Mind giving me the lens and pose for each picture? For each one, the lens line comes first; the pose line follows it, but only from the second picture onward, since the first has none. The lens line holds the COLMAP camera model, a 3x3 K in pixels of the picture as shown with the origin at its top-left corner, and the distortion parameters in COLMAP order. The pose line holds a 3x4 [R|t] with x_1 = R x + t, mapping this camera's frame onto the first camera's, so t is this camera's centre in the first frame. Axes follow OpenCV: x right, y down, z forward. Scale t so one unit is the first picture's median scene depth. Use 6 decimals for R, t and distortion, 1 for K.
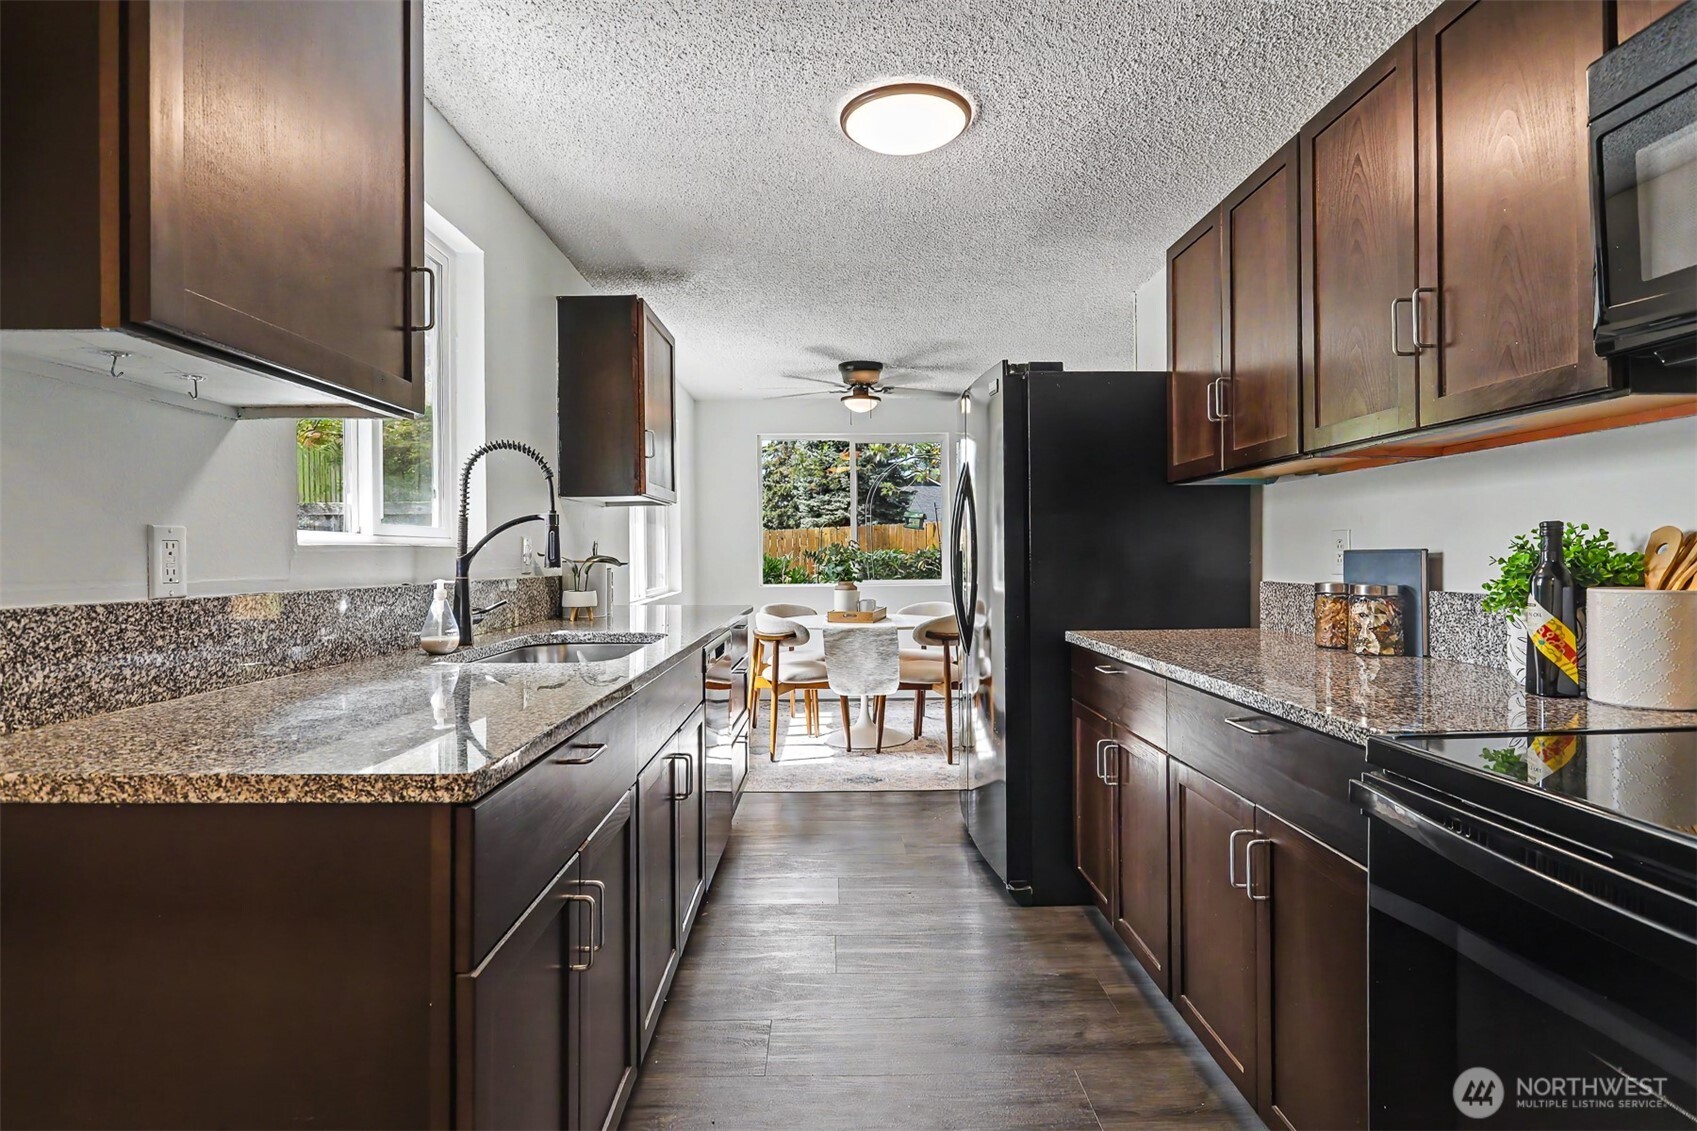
lens RADIAL K [[840.3, 0, 846.3], [0, 840.3, 547.7], [0, 0, 1]] dist [-0.002639, -0.000118]
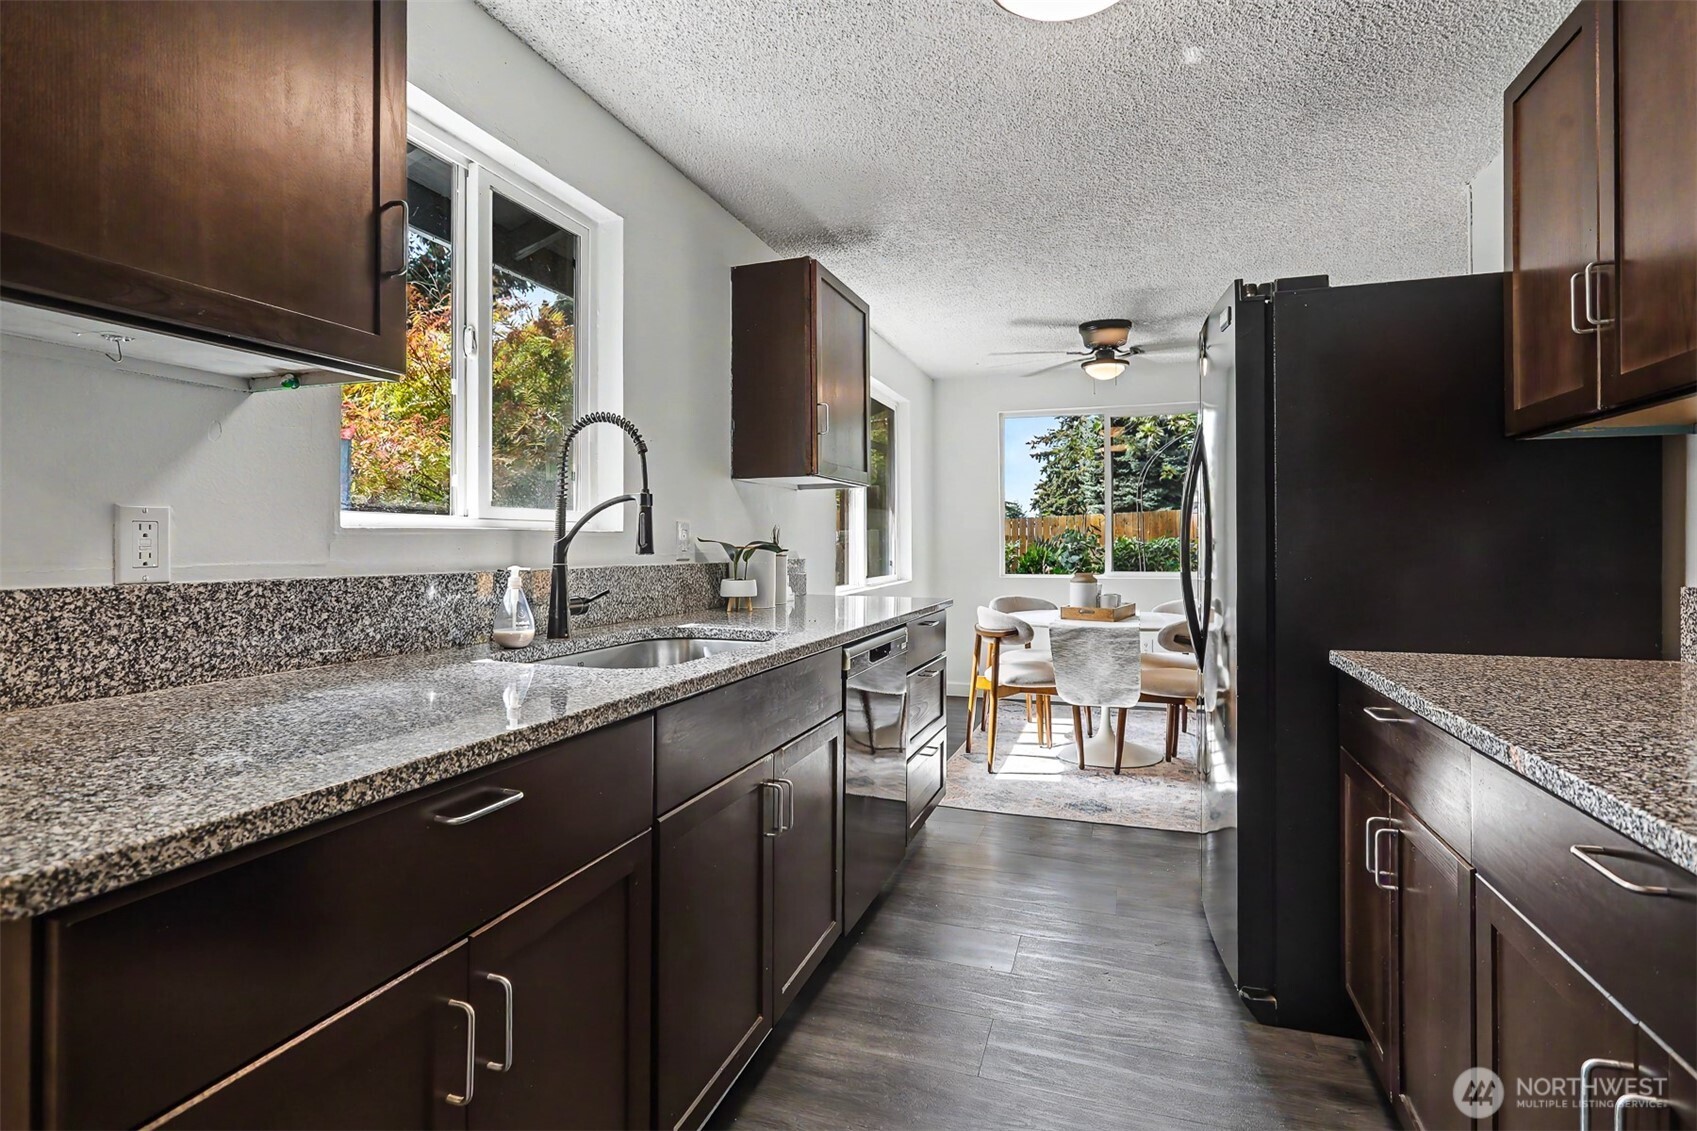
lens RADIAL K [[826.9, 0, 846.1], [0, 826.9, 536.1], [0, 0, 1]] dist [-0.002314, 0.000211]
pose [[0.939732, 0.001858, -0.341908, 0.112031], [-0.001601, 0.999998, 0.001035, 0.002720], [0.341909, -0.000425, 0.939733, 0.195452]]
